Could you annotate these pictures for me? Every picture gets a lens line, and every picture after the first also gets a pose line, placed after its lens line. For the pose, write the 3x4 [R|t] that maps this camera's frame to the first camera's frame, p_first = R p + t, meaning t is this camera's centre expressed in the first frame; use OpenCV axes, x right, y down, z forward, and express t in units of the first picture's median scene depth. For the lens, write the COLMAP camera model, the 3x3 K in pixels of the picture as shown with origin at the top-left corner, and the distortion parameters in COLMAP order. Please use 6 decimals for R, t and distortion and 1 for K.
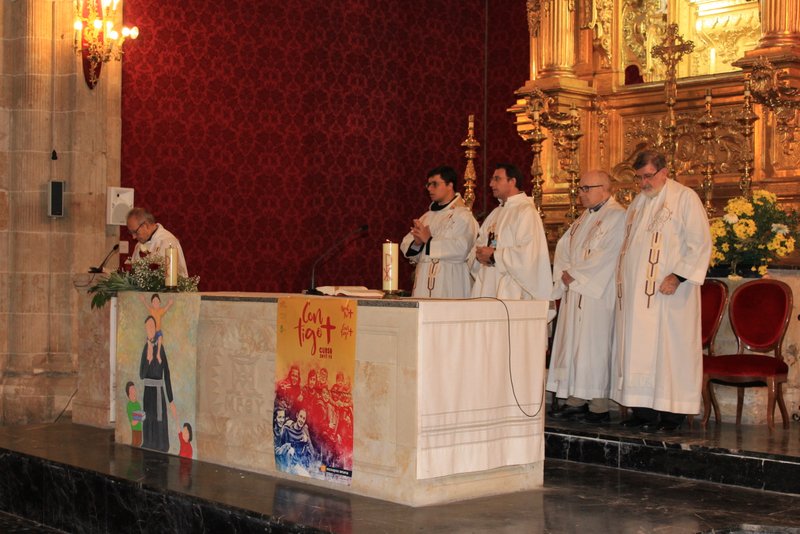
lens RADIAL K [[1273.1, 0, 400.0], [0, 1273.1, 267.0], [0, 0, 1]] dist [-0.003987, -0.017707]
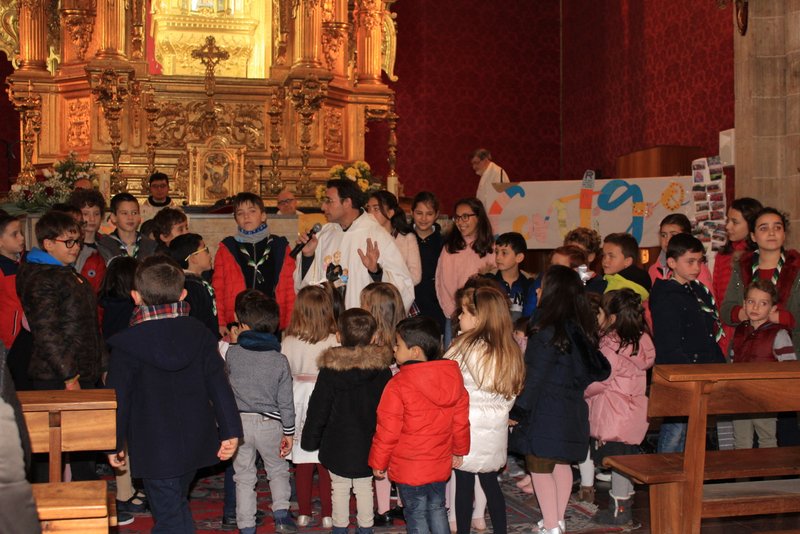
lens RADIAL K [[1101.4, 0, 400.0], [0, 1101.4, 267.0], [0, 0, 1]] dist [-0.039128, 0.060122]
pose [[0.476082, -0.005831, 0.879381, -0.954440], [0.003397, 0.999983, 0.004791, 0.068727], [-0.879394, 0.000706, 0.476094, 0.332692]]
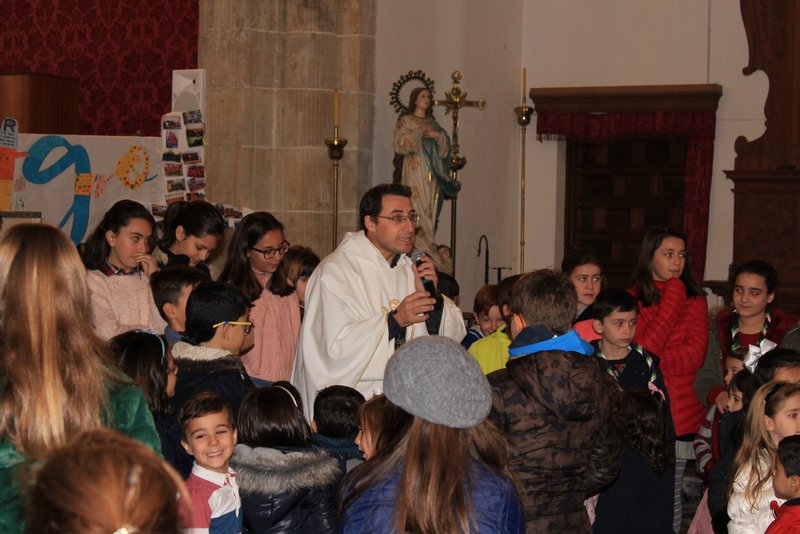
lens RADIAL K [[1792.6, 0, 400.0], [0, 1792.6, 267.0], [0, 0, 1]] dist [0.079885, 0.011832]
pose [[-0.268004, -0.043051, 0.962455, -1.068463], [-0.029583, 0.998898, 0.036443, 0.009333], [-0.962963, -0.018705, -0.268982, 0.879333]]
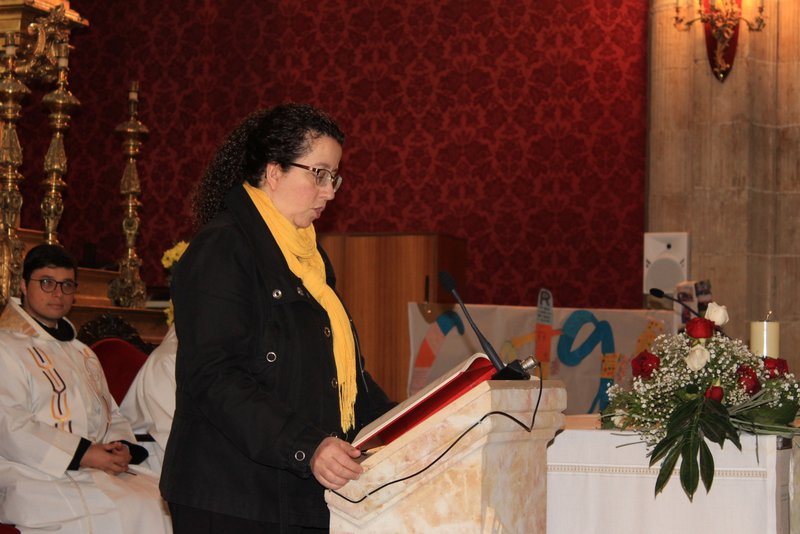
lens RADIAL K [[1895.8, 0, 400.0], [0, 1895.8, 267.0], [0, 0, 1]] dist [0.067288, 0.422693]
pose [[-0.427551, 0.029110, 0.903523, -0.730062], [-0.030177, 0.998465, -0.046449, -0.000180], [-0.903488, -0.047125, -0.426016, 1.445008]]
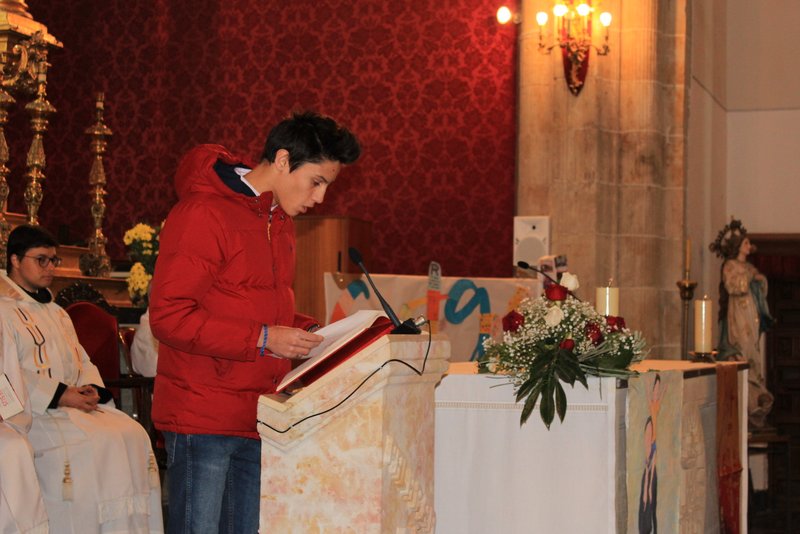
lens RADIAL K [[1541.9, 0, 400.0], [0, 1541.9, 267.0], [0, 0, 1]] dist [0.029058, 0.095414]
pose [[-0.474965, 0.016149, 0.879857, -0.738019], [-0.027568, 0.999068, -0.033219, 0.000228], [-0.879573, -0.040033, -0.474077, 1.448565]]
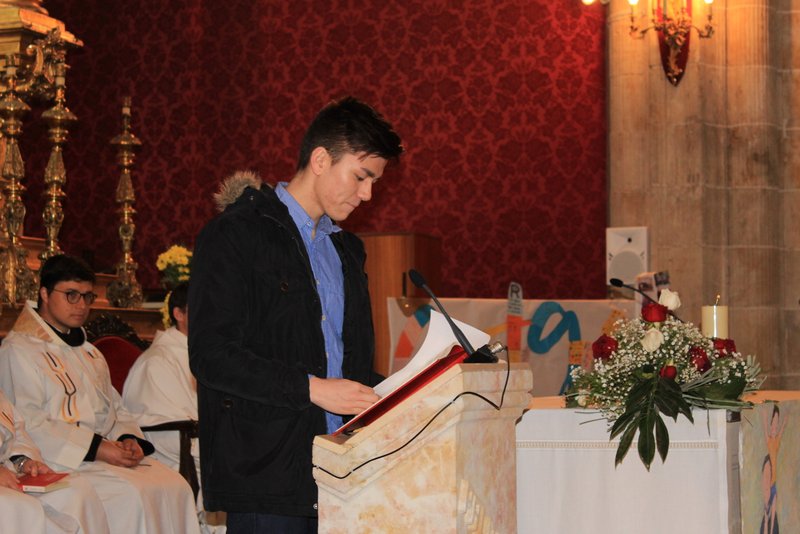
lens RADIAL K [[1792.6, 0, 400.0], [0, 1792.6, 267.0], [0, 0, 1]] dist [0.079885, 0.011832]
pose [[-0.436674, 0.038663, 0.898788, -0.745697], [-0.006989, 0.998900, -0.046365, 0.001902], [-0.899592, -0.026528, -0.435924, 1.451327]]
